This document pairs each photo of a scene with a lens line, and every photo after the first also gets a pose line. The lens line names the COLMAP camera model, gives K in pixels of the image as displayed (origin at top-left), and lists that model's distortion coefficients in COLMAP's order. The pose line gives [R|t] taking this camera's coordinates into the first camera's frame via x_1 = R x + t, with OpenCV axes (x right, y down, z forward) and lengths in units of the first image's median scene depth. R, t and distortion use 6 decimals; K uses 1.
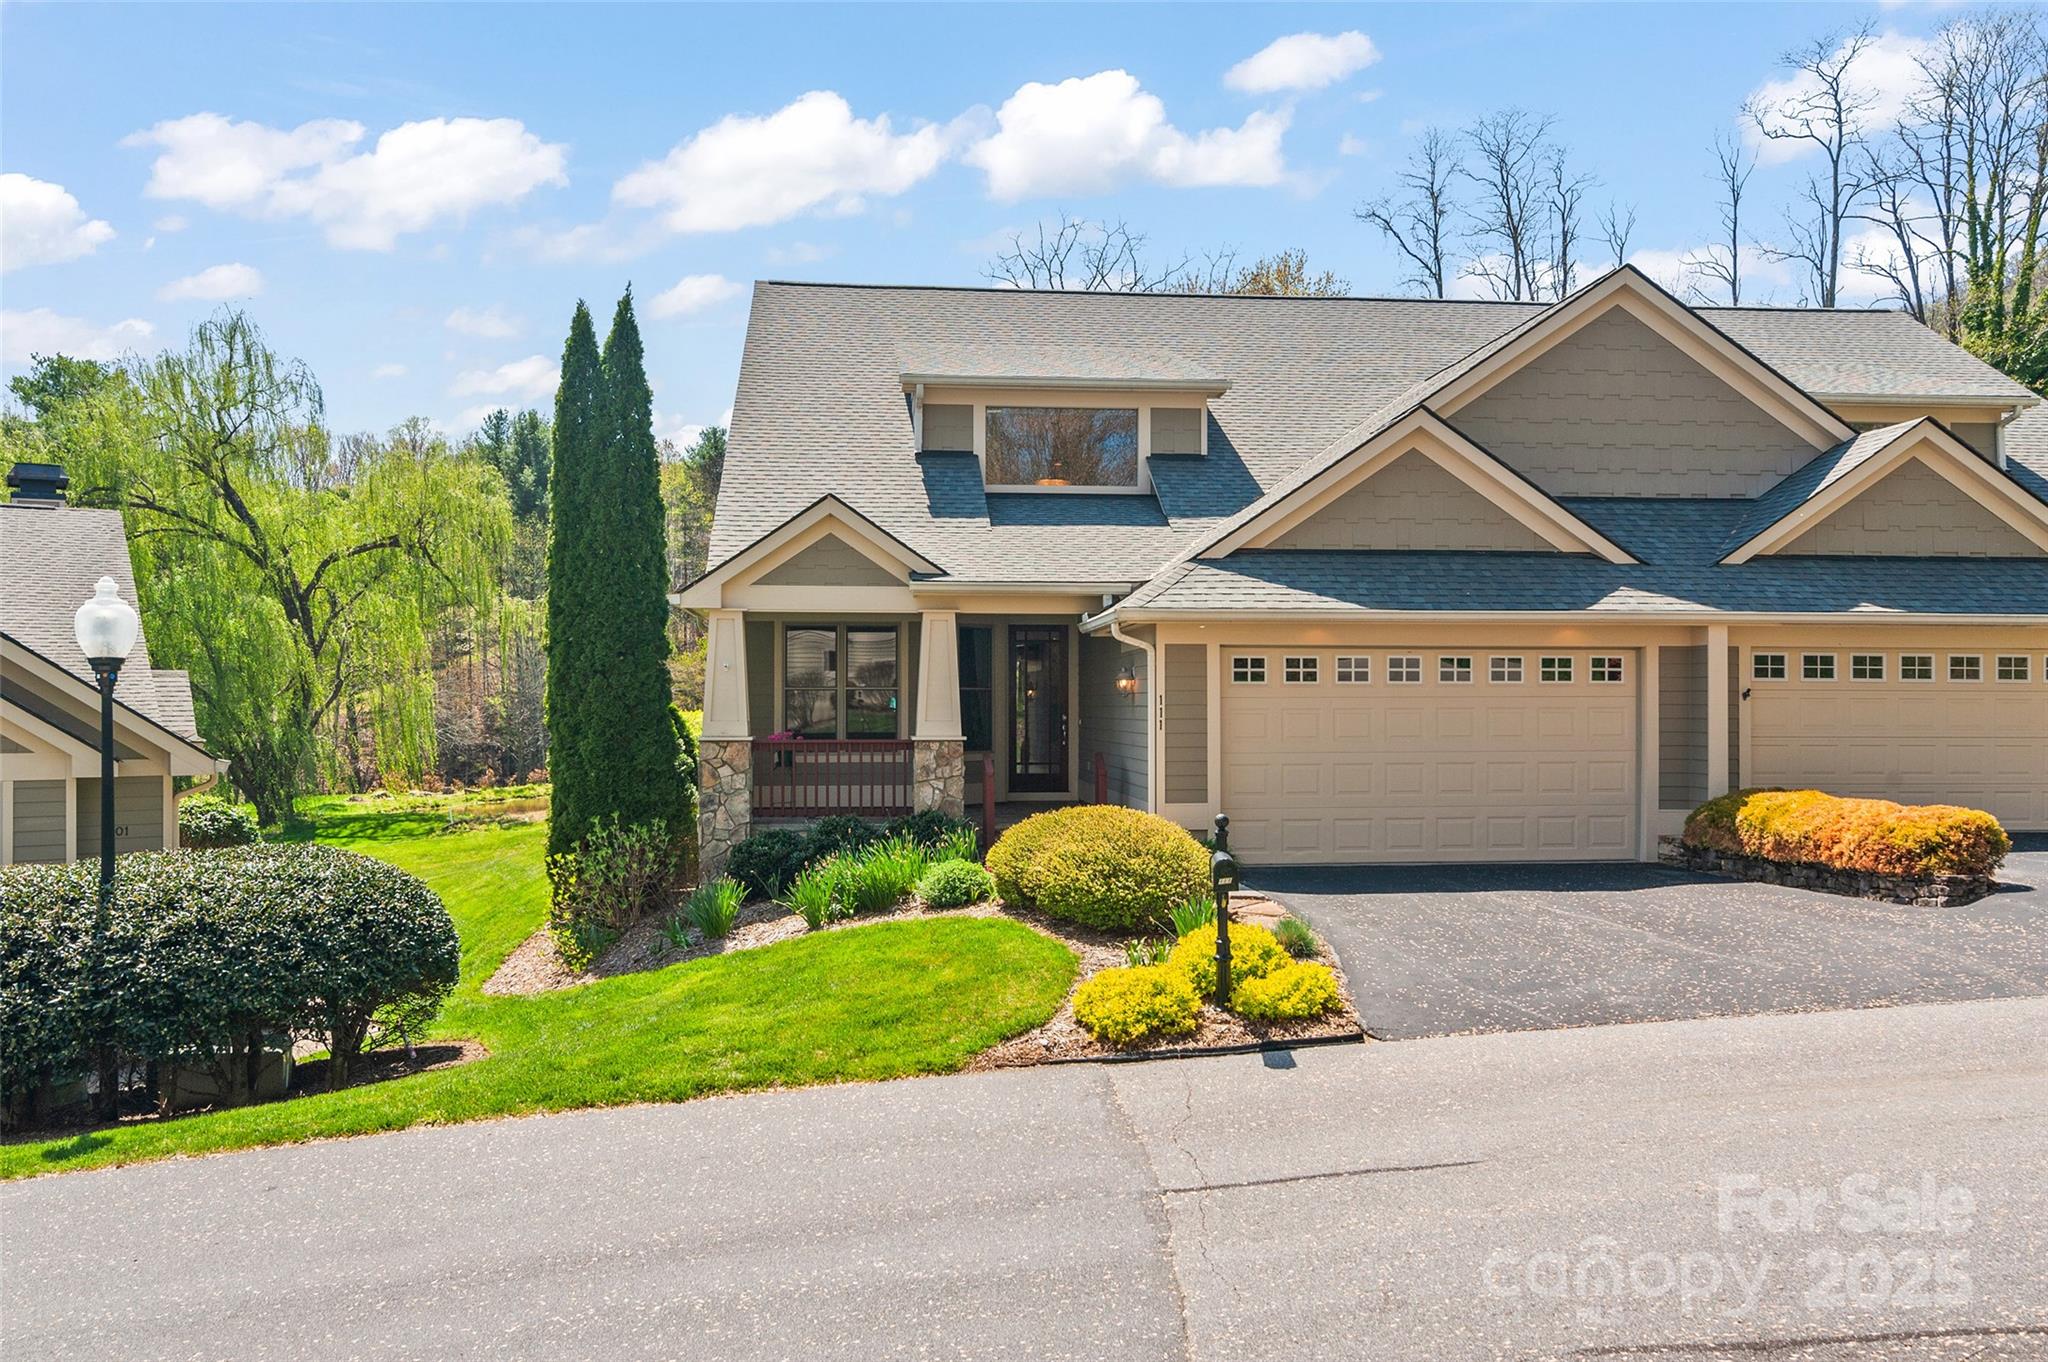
lens RADIAL K [[1571.4, 0, 1024.3], [0, 1571.4, 691.9], [0, 0, 1]] dist [0.000337, -0.008529]
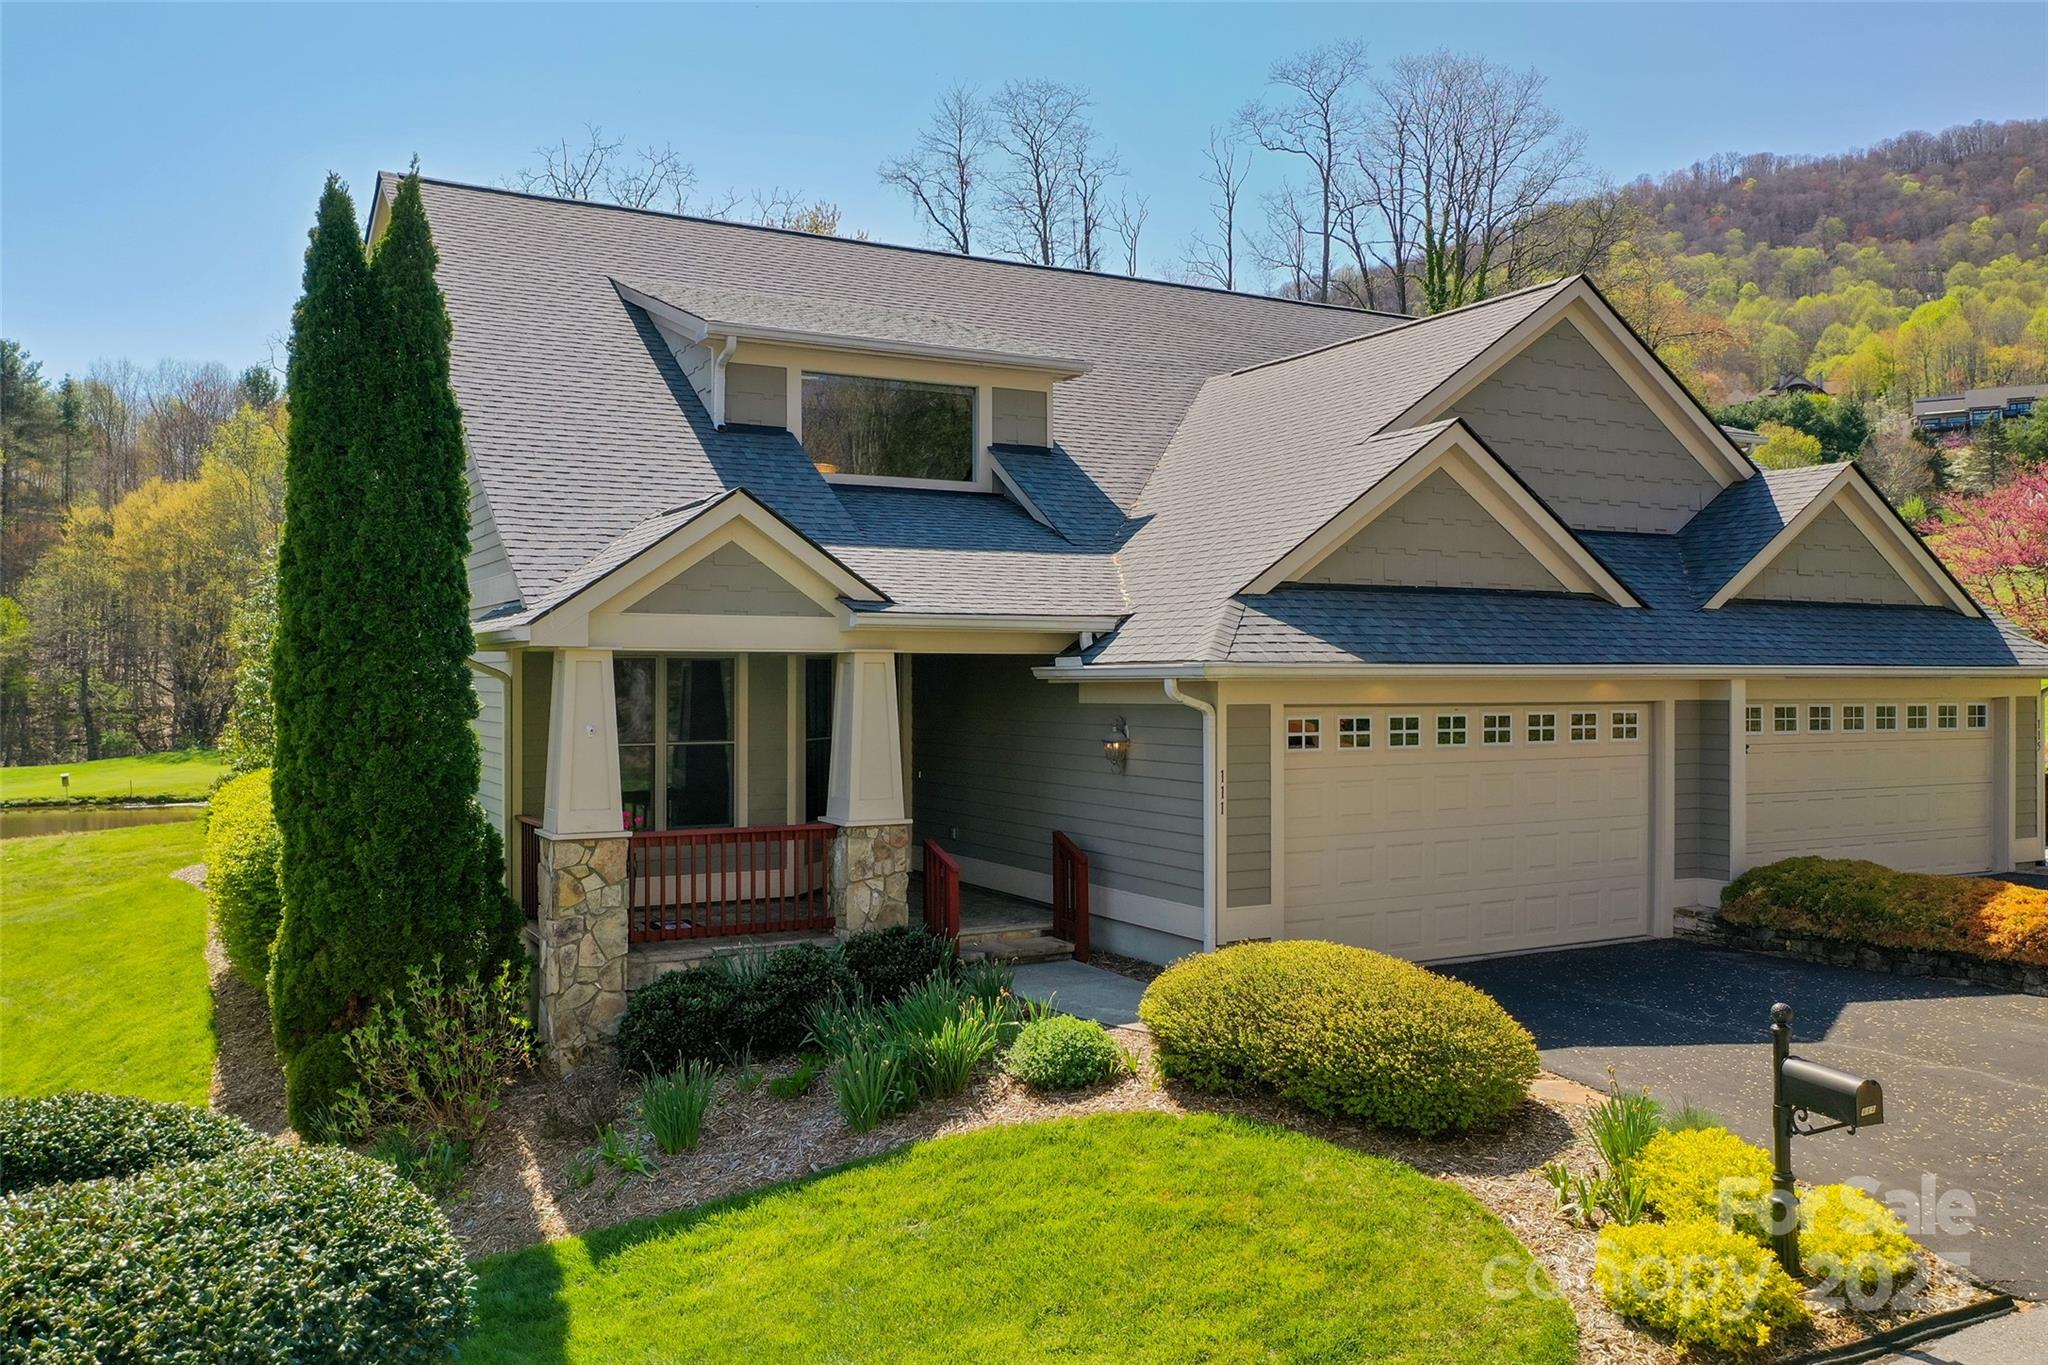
lens RADIAL K [[1609.2, 0, 1024.6], [0, 1609.2, 675.6], [0, 0, 1]] dist [-0.010590, -0.002163]
pose [[0.919269, 0.000056, 0.393631, -0.291351], [-0.004128, 0.999946, 0.009497, -0.047626], [-0.393609, -0.010355, 0.919219, 0.274896]]
